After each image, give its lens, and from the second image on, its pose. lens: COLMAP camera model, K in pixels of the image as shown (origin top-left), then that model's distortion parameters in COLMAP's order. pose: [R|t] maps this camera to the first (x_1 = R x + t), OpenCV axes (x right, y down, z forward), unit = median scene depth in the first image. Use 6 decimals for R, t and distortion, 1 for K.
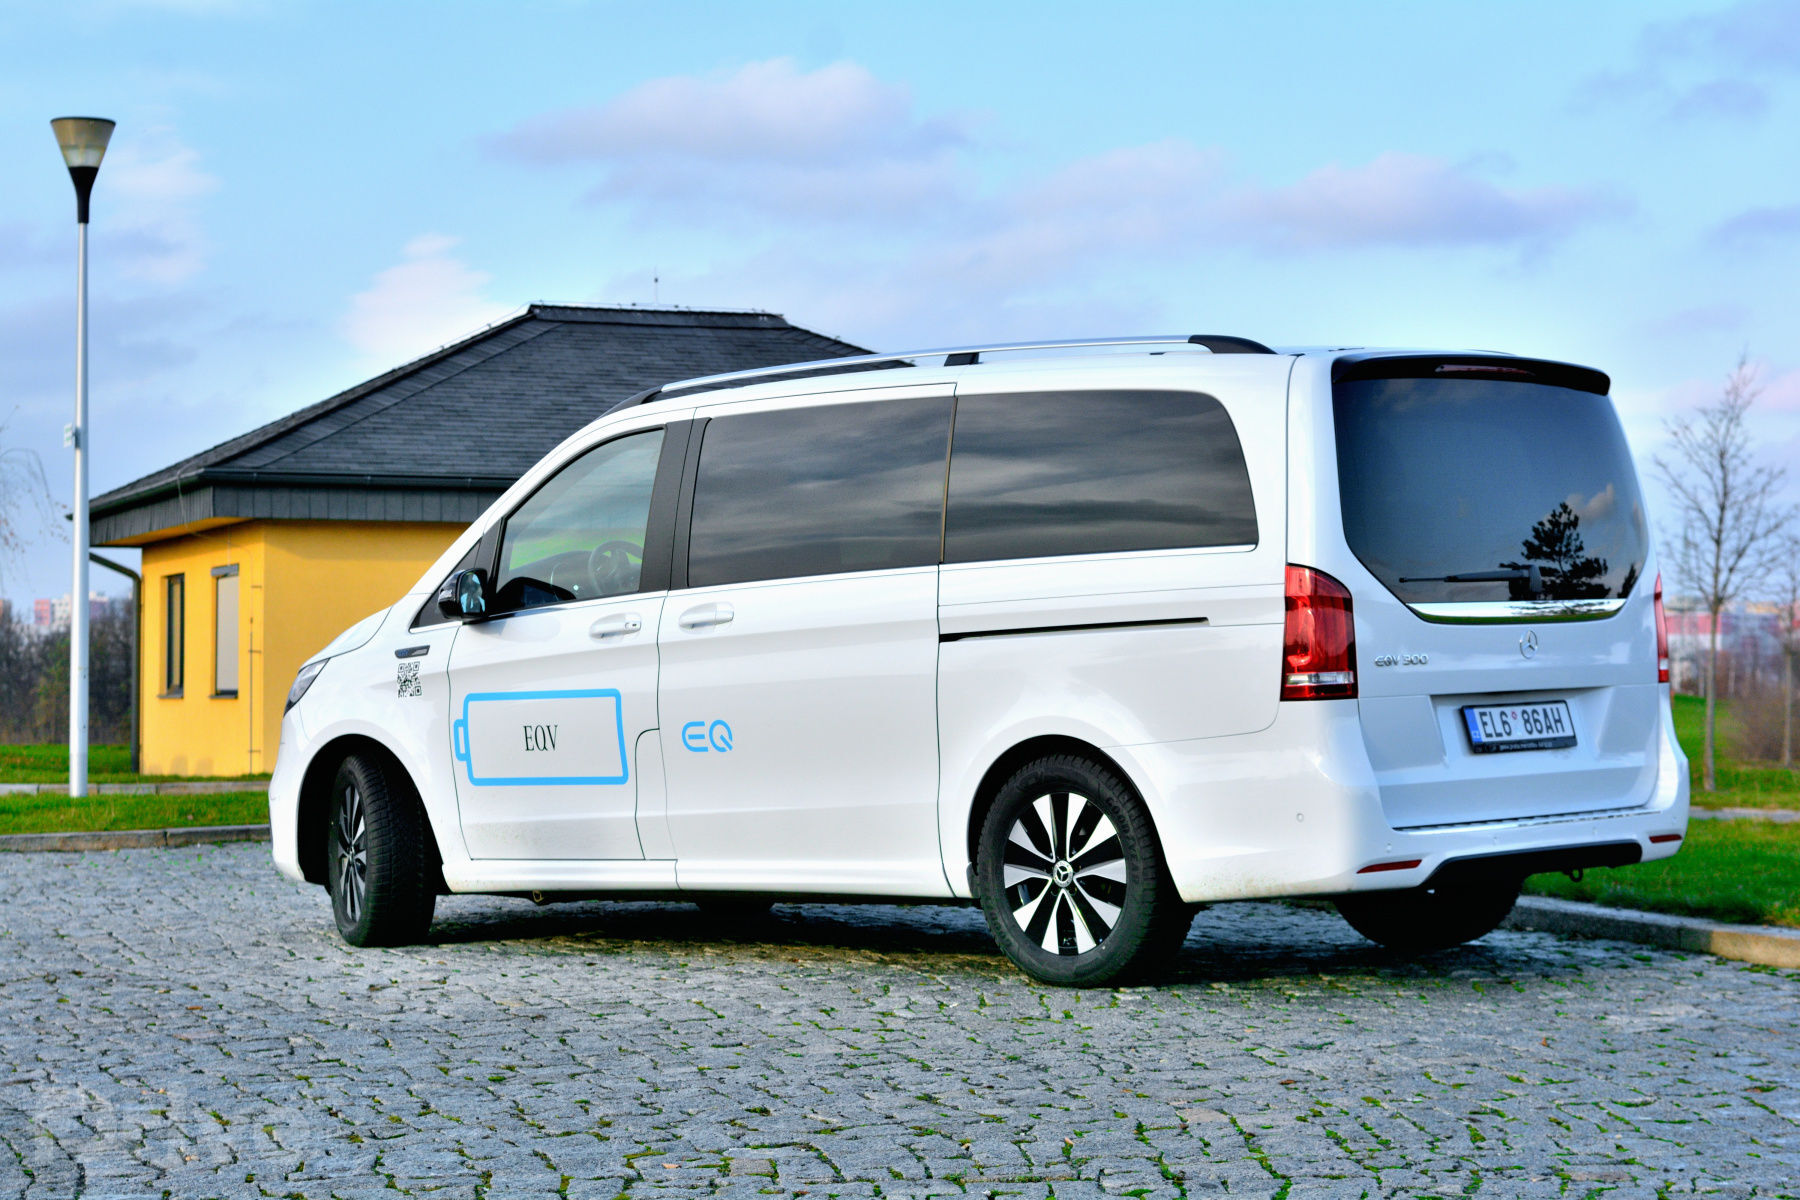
lens RADIAL K [[3971.9, 0, 900.3], [0, 3971.9, 594.6], [0, 0, 1]] dist [0.017275, 0.000000]
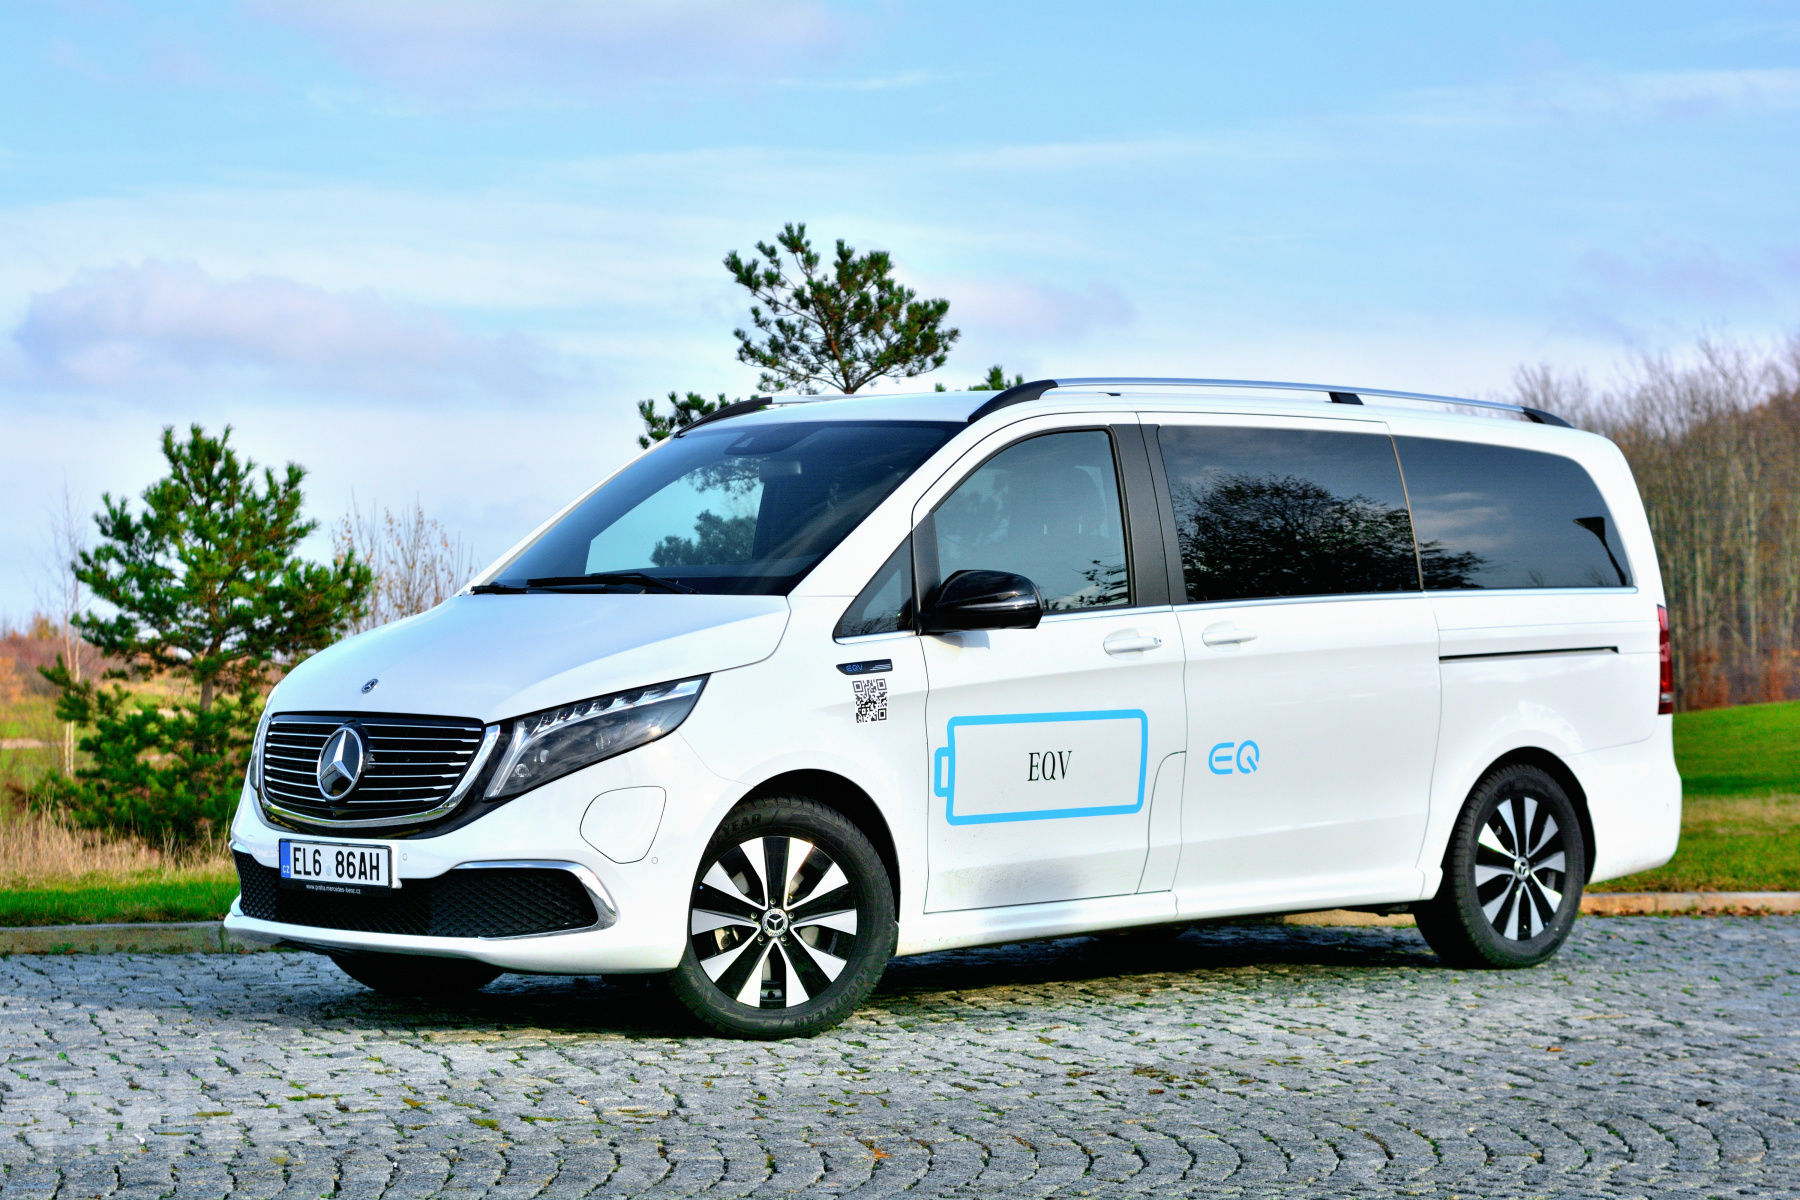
lens RADIAL K [[3971.9, 0, 899.6], [0, 3971.9, 593.4], [0, 0, 1]] dist [0.017275, 0.000000]
pose [[0.050084, 0.047252, 0.997627, -1.012014], [0.003475, 0.998866, -0.047485, 0.041030], [-0.998739, 0.005845, 0.049863, 1.023771]]
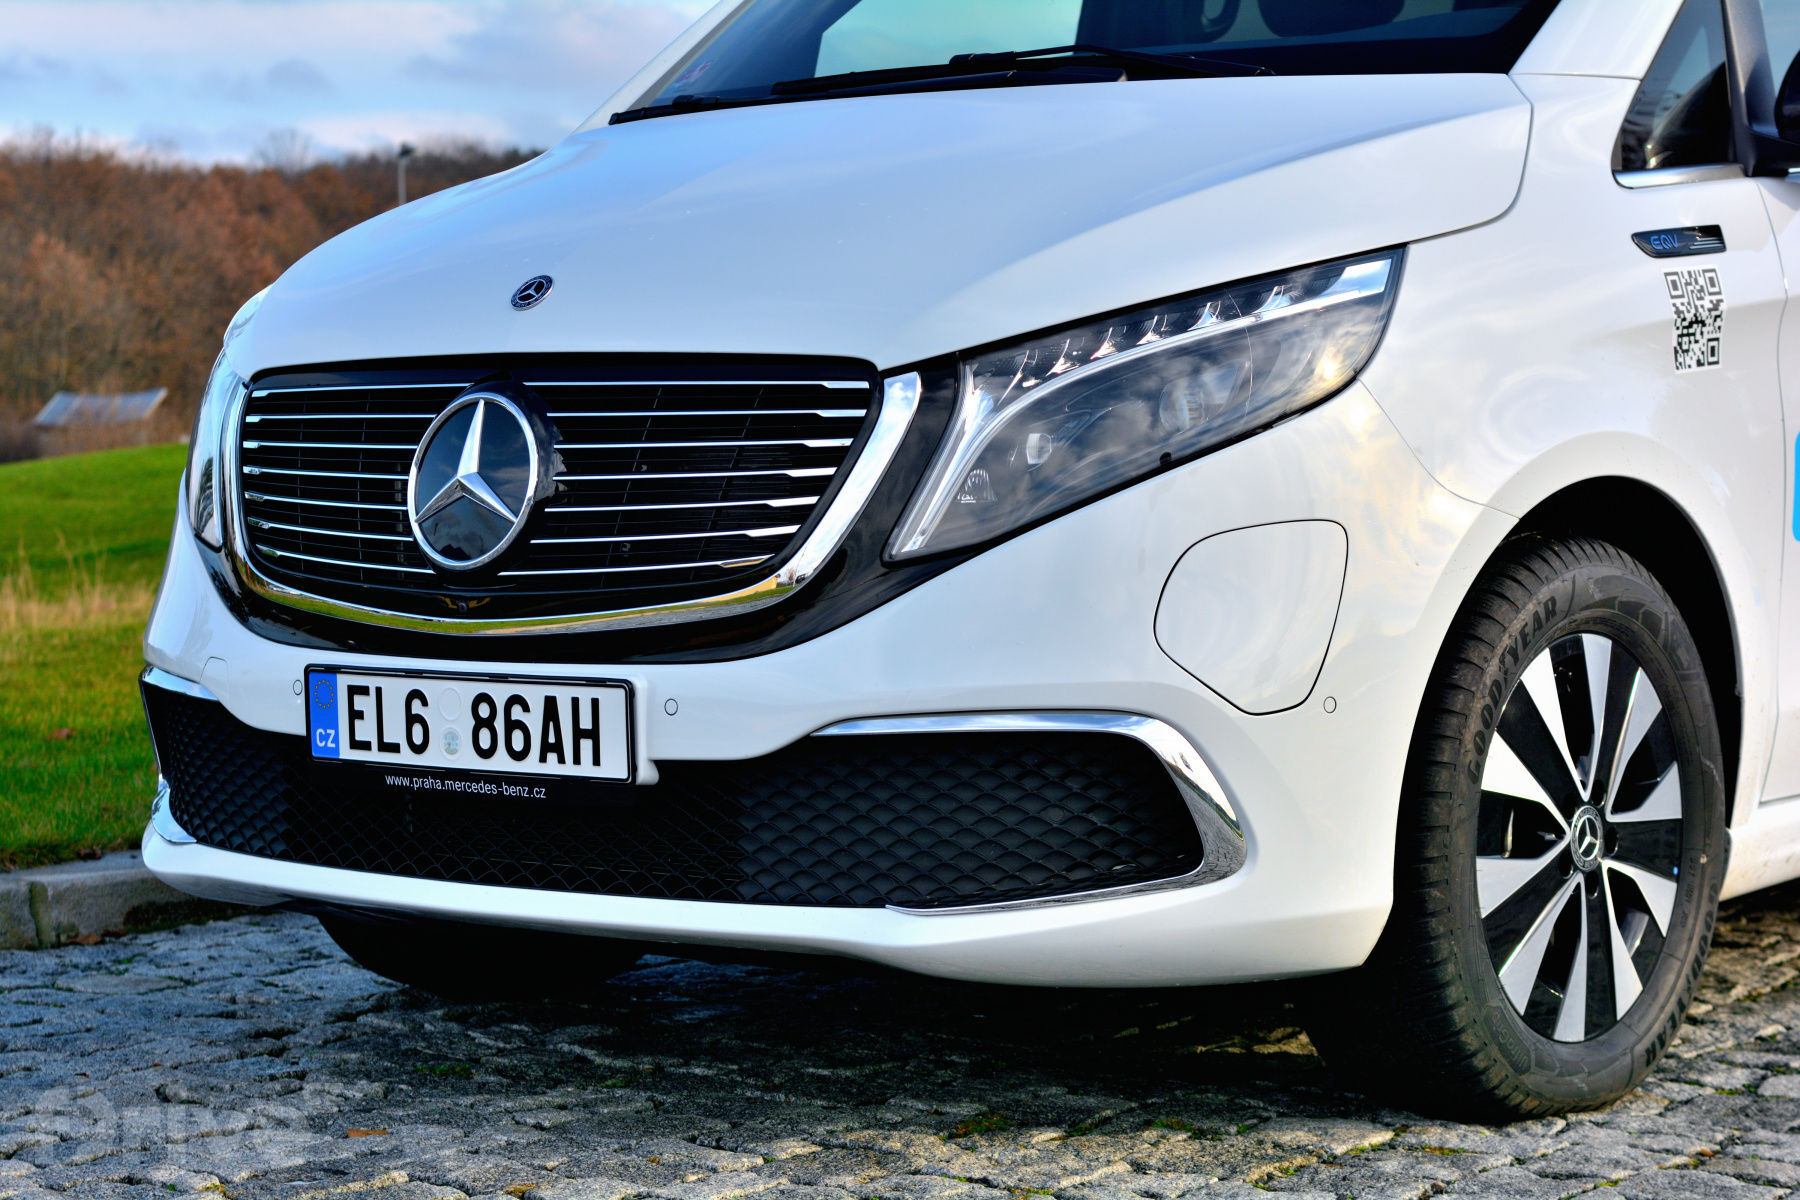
lens RADIAL K [[3971.9, 0, 901.2], [0, 3971.9, 602.6], [0, 0, 1]] dist [0.017275, 0.000000]
pose [[-0.073450, -0.008638, 0.997261, -0.505674], [0.020329, 0.999742, 0.010157, 0.044634], [-0.997092, 0.021019, -0.073256, 1.178123]]
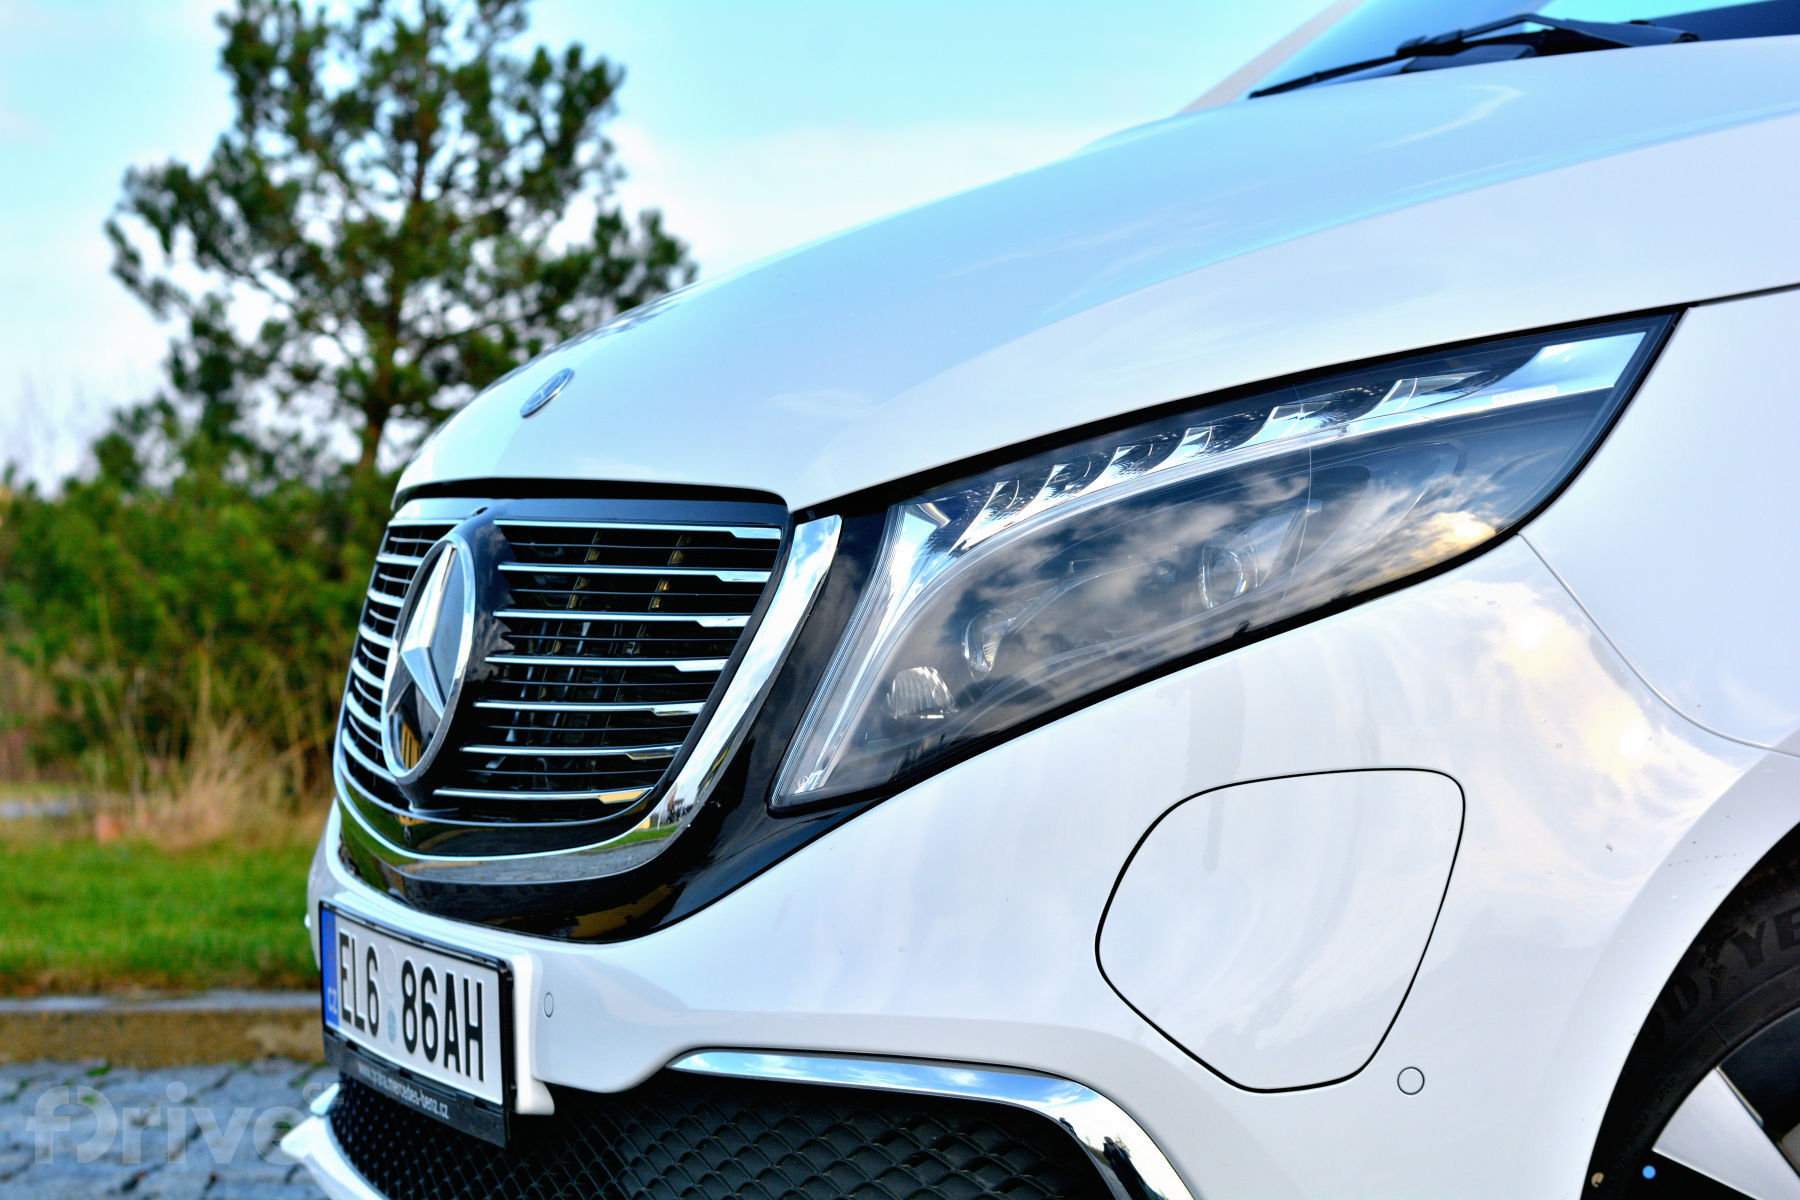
lens RADIAL K [[3971.9, 0, 902.1], [0, 3971.9, 600.4], [0, 0, 1]] dist [0.017275, 0.000000]
pose [[0.388369, 0.019352, 0.921301, -0.368401], [-0.008525, 0.999812, -0.017407, 0.036961], [-0.921464, -0.001093, 0.388461, 1.063713]]
